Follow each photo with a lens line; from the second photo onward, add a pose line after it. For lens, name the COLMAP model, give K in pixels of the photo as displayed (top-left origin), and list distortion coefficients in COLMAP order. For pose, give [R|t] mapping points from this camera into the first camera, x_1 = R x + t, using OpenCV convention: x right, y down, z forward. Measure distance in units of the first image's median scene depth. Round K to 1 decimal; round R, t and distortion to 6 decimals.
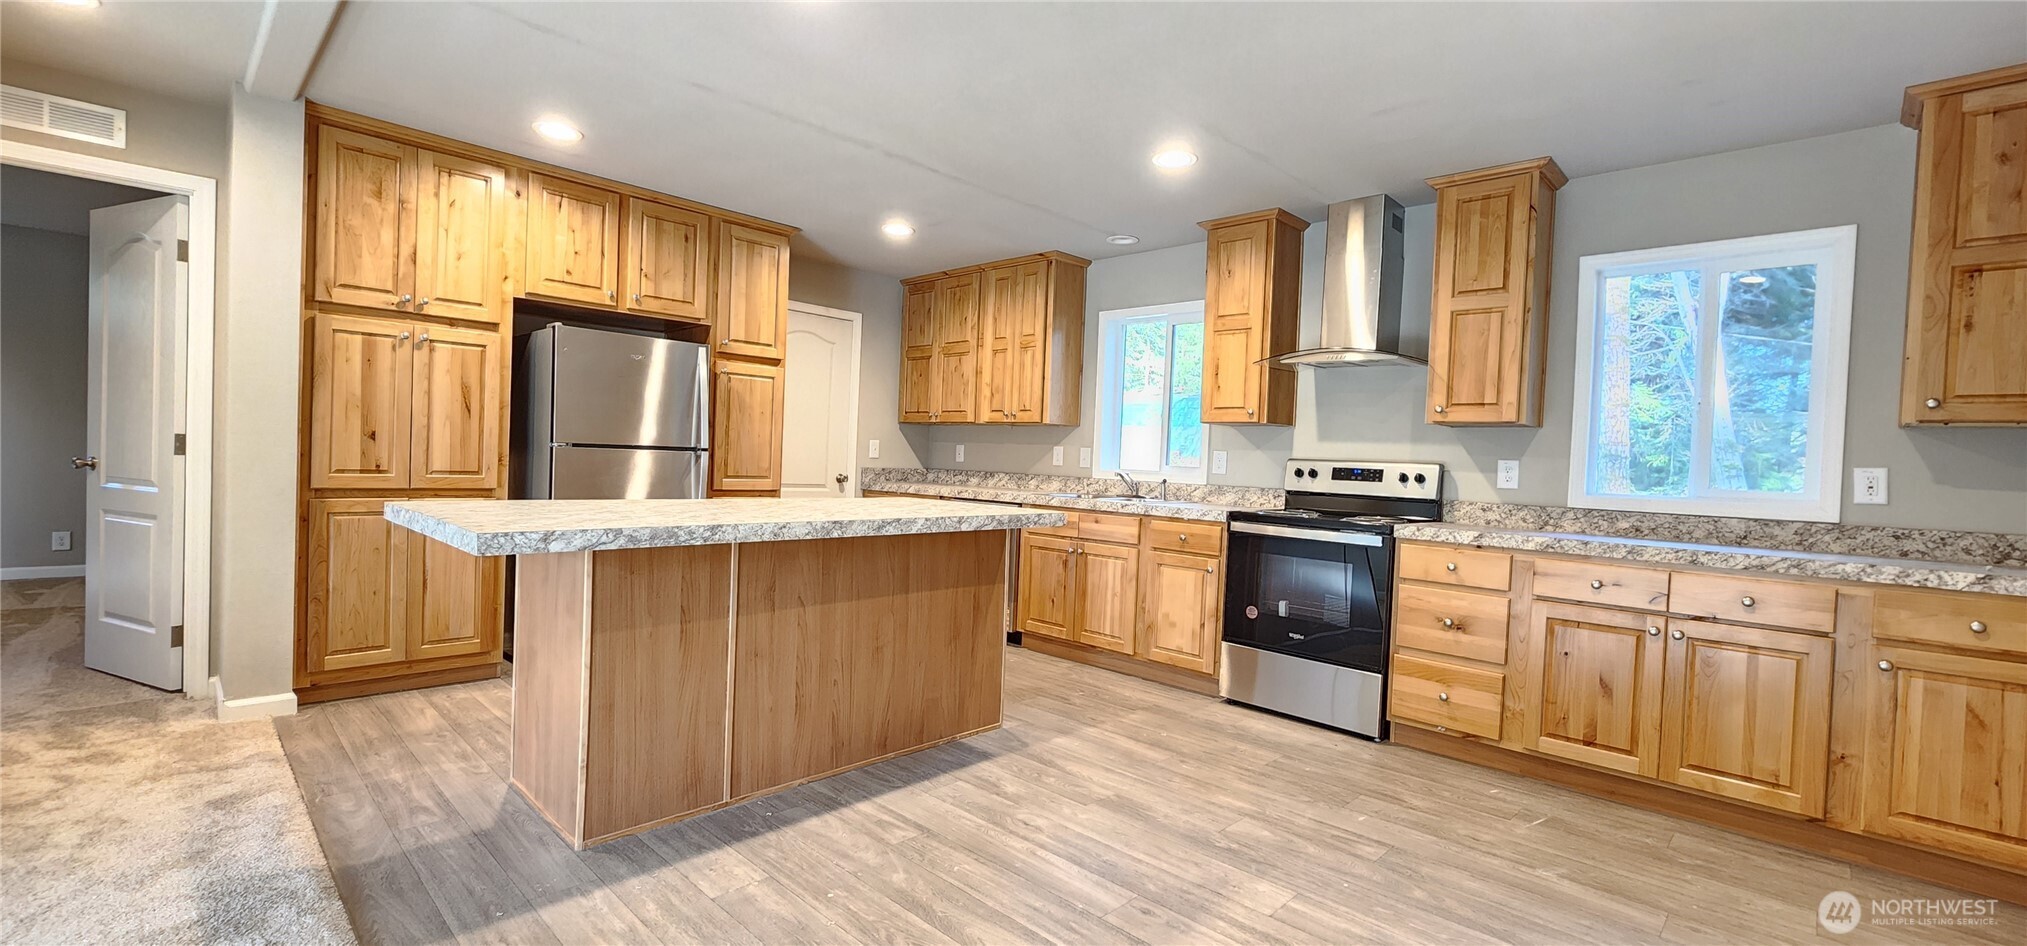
lens RADIAL K [[836.0, 0, 1015.5], [0, 836.0, 476.8], [0, 0, 1]] dist [-0.000933, 0.000427]
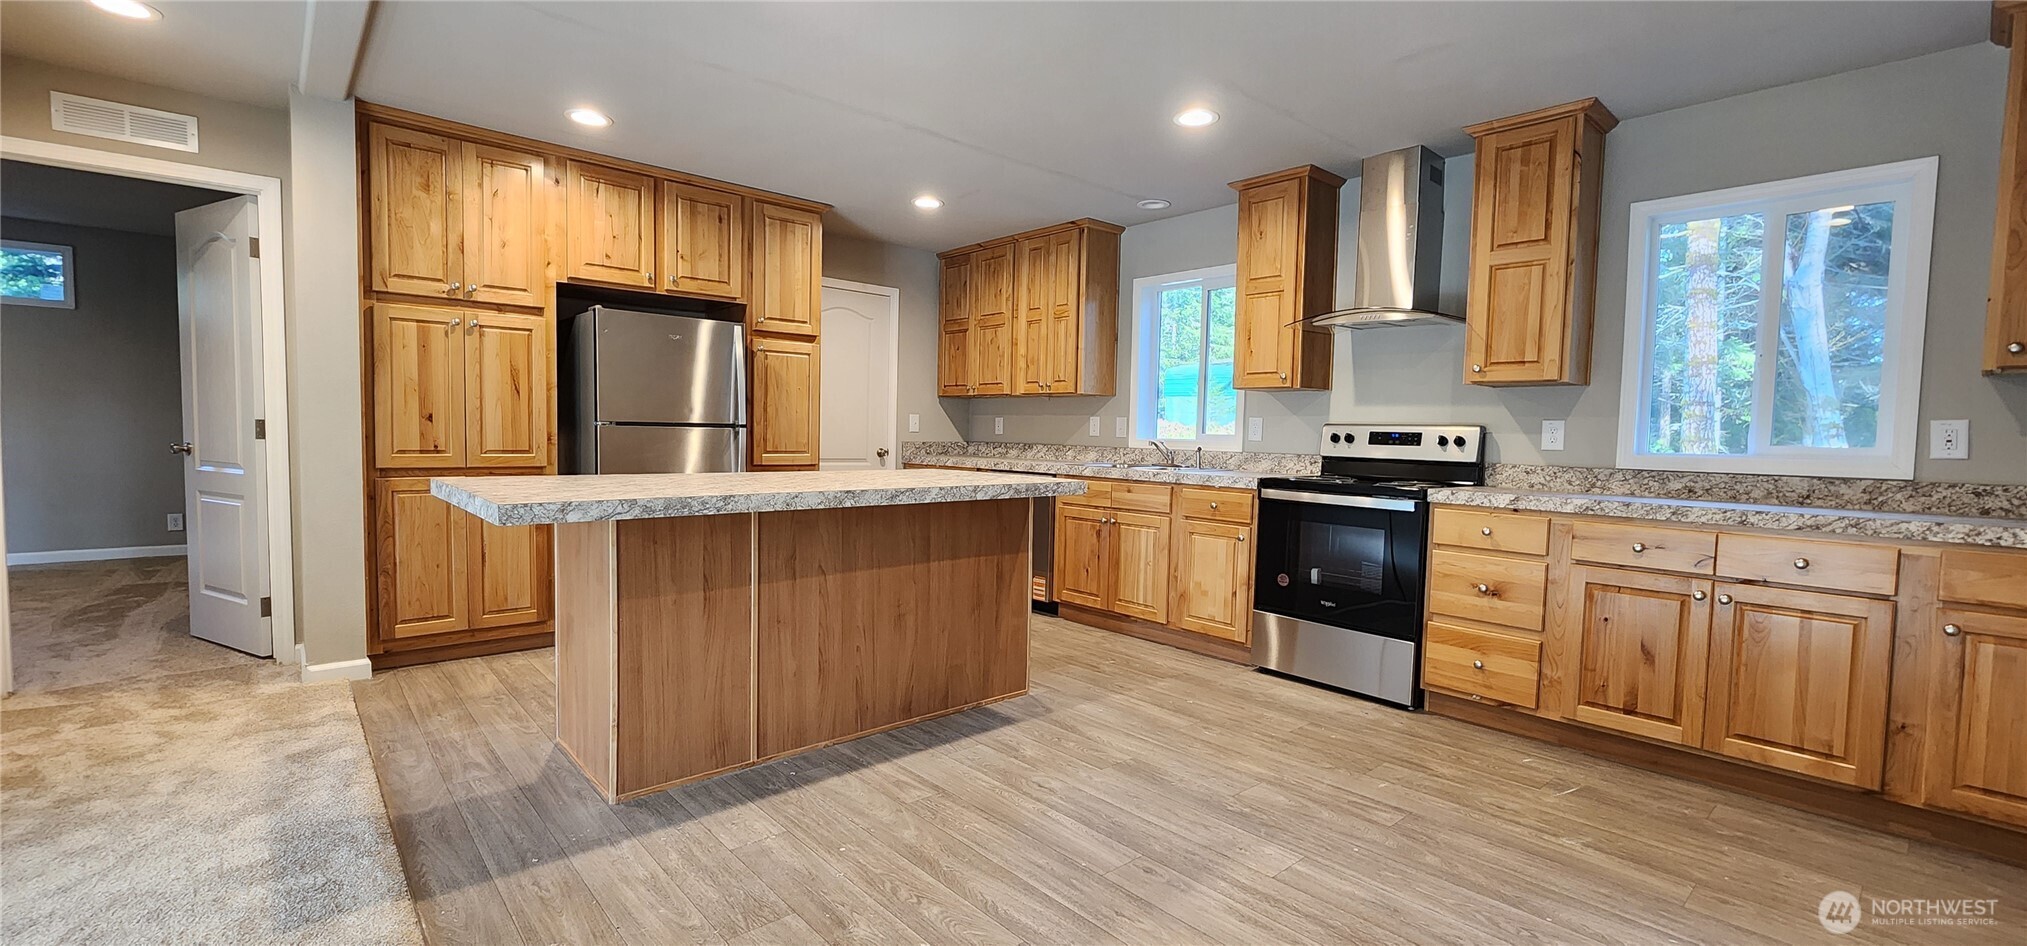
lens RADIAL K [[836.0, 0, 1015.5], [0, 836.0, 476.8], [0, 0, 1]] dist [-0.000933, 0.000427]
pose [[0.997233, -0.014368, -0.072941, 0.045732], [0.016596, 0.999411, 0.030024, 0.006131], [0.072467, -0.031151, 0.996884, -0.003279]]
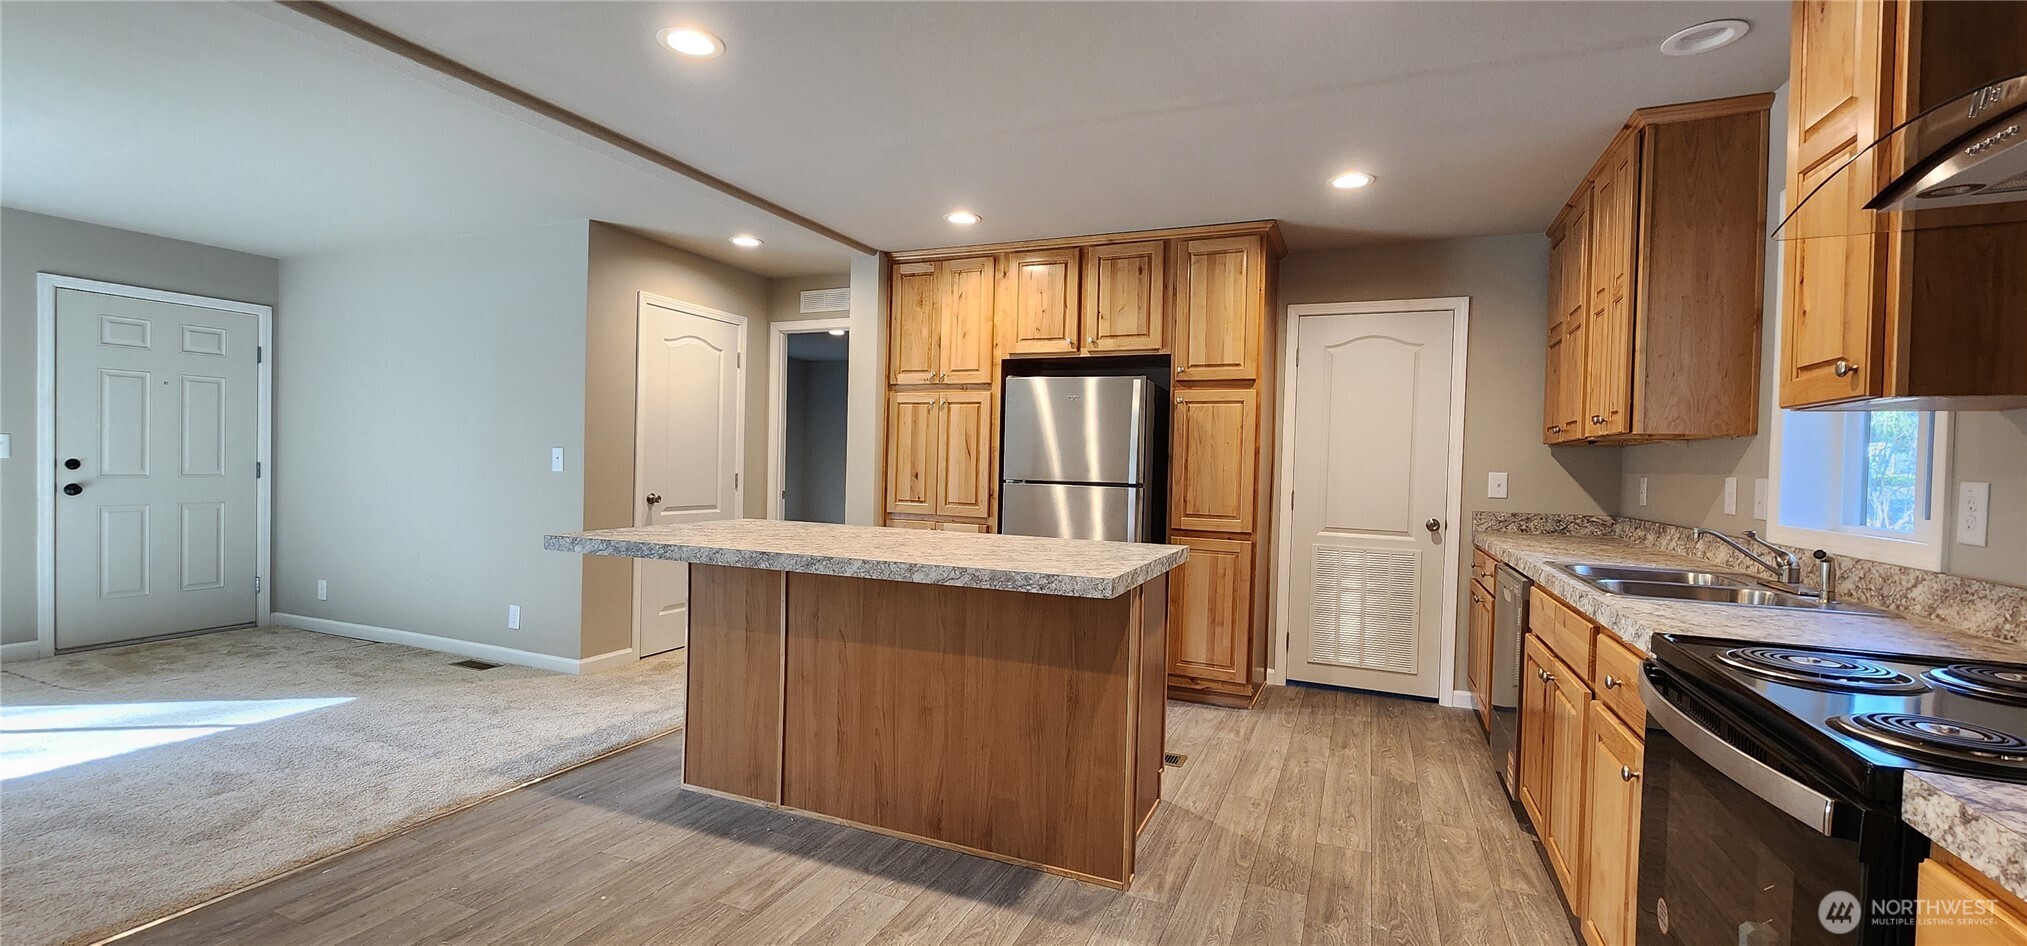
lens RADIAL K [[831.3, 0, 1011.5], [0, 831.3, 476.8], [0, 0, 1]] dist [-0.000675, -0.000265]
pose [[0.356961, -0.015681, -0.933988, 0.581619], [-0.032291, 0.999054, -0.029115, -0.012394], [0.933561, 0.040552, 0.356117, 0.657394]]
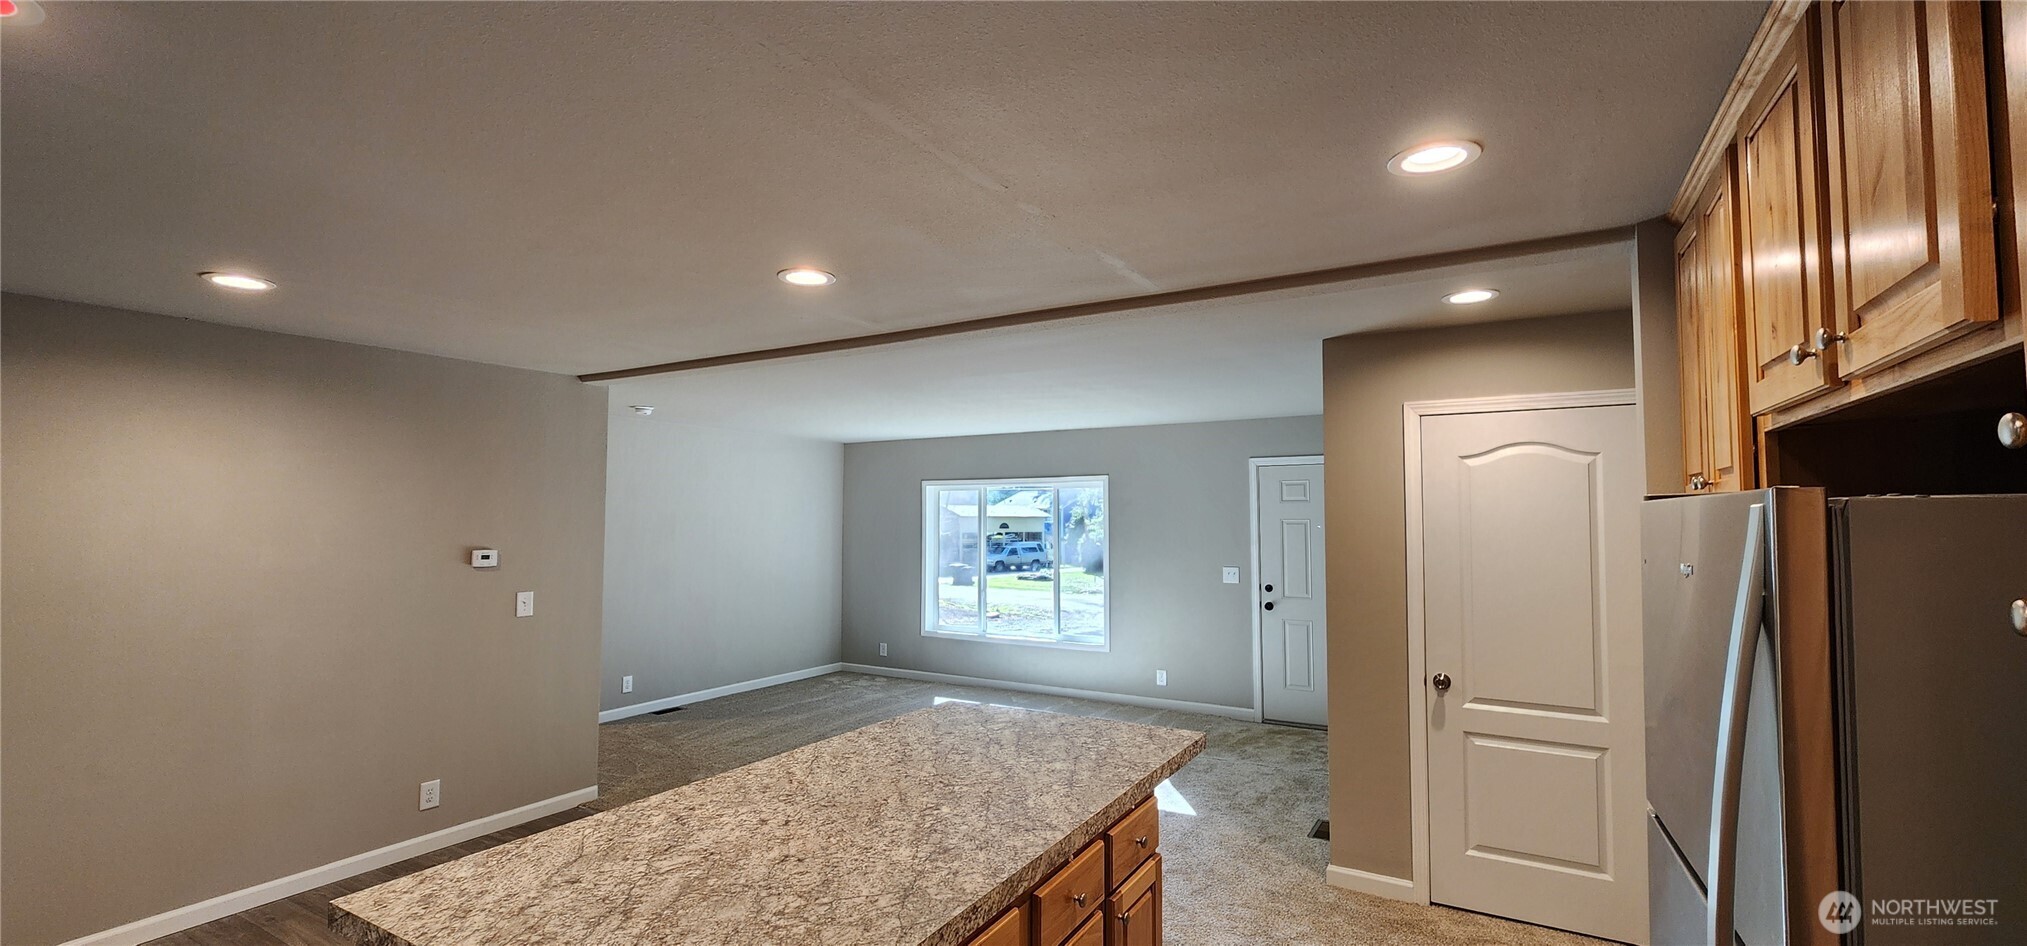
lens RADIAL K [[838.1, 0, 1012.1], [0, 838.1, 475.9], [0, 0, 1]] dist [-0.000588, 0.000327]
pose [[-0.971222, -0.052551, -0.232304, -0.174073], [-0.045311, 0.998310, -0.036395, -0.181923], [0.233824, -0.024822, -0.971962, 1.445927]]
